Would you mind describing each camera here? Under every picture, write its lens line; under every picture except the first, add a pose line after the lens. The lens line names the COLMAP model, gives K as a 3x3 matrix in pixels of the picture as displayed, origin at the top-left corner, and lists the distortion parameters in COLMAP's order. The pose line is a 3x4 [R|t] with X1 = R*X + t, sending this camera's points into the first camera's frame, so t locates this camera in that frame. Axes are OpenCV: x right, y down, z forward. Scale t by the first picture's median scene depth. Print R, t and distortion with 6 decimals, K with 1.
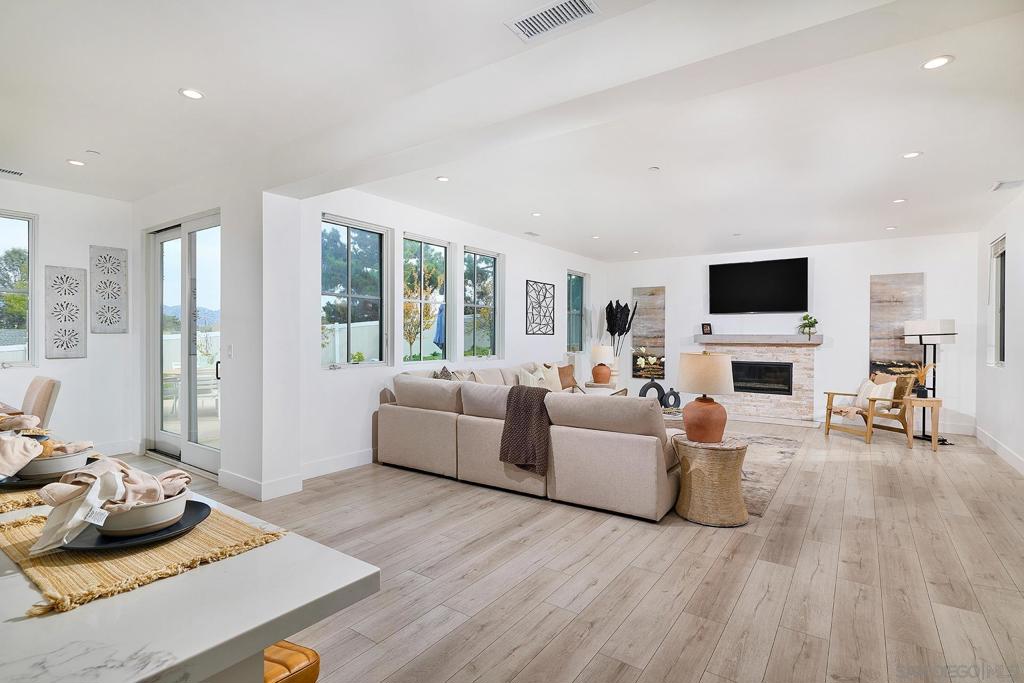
lens RADIAL K [[486.4, 0, 512.0], [0, 486.4, 341.5], [0, 0, 1]] dist [0.014169, -0.000862]
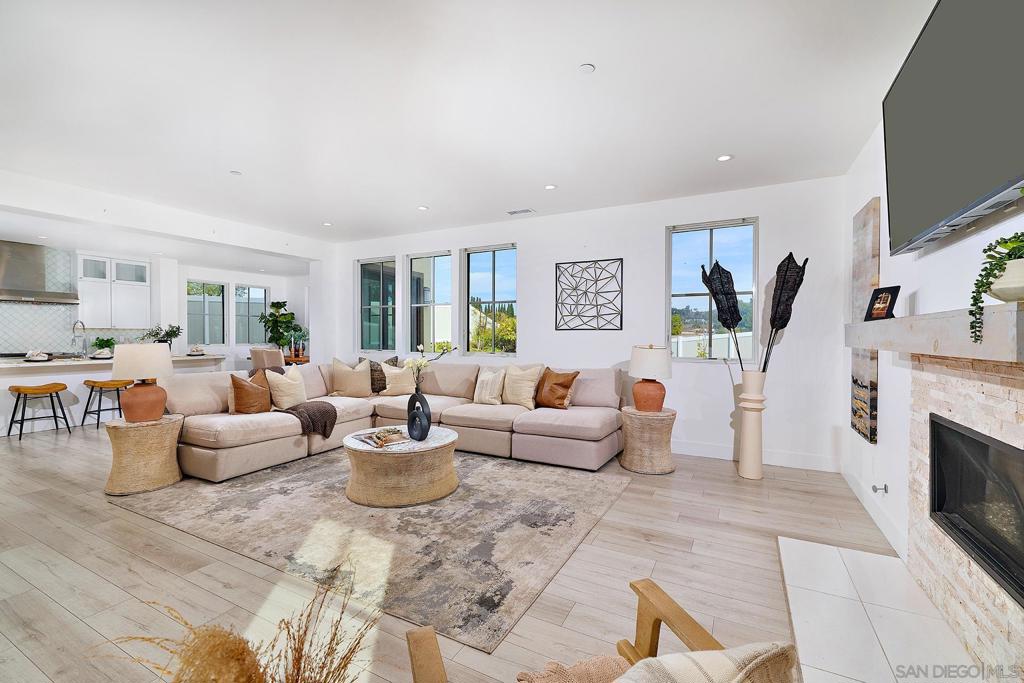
lens RADIAL K [[434.3, 0, 531.1], [0, 434.3, 339.3], [0, 0, 1]] dist [0.000561, 0.000089]
pose [[0.142150, 0.009005, -0.989804, 0.699582], [-0.011935, 0.999902, 0.007383, -0.002911], [0.989773, 0.010764, 0.142244, 0.790175]]
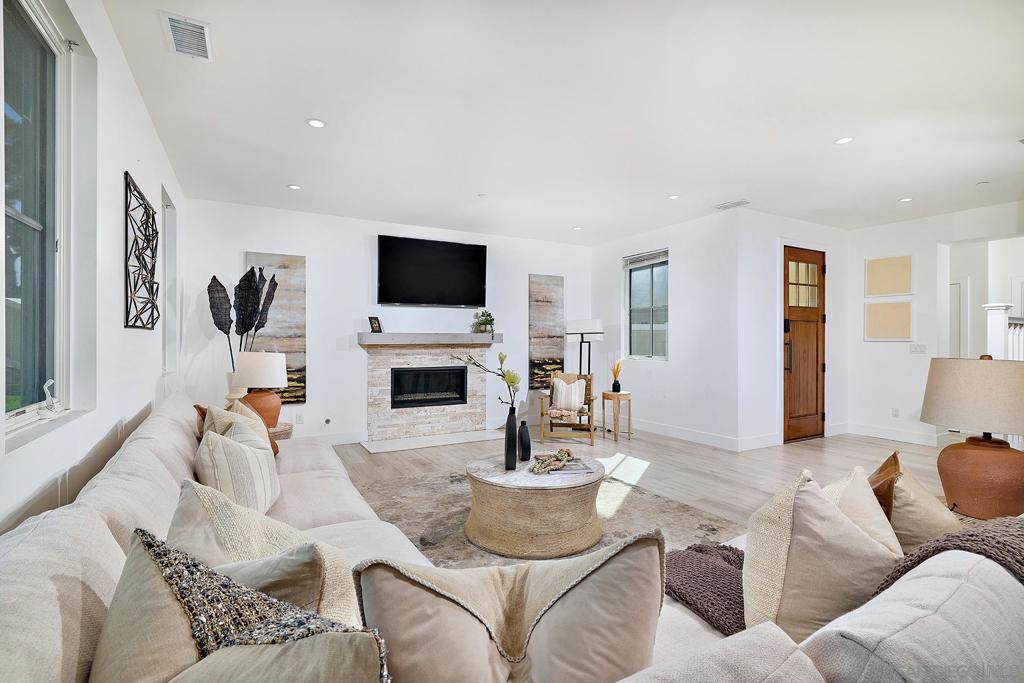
lens RADIAL K [[486.4, 0, 512.0], [0, 486.4, 341.5], [0, 0, 1]] dist [0.014169, -0.000862]
pose [[0.442153, -0.005570, 0.896922, -0.158896], [0.015808, 0.999874, -0.001583, 0.003129], [-0.896800, 0.014879, 0.442186, 0.553931]]
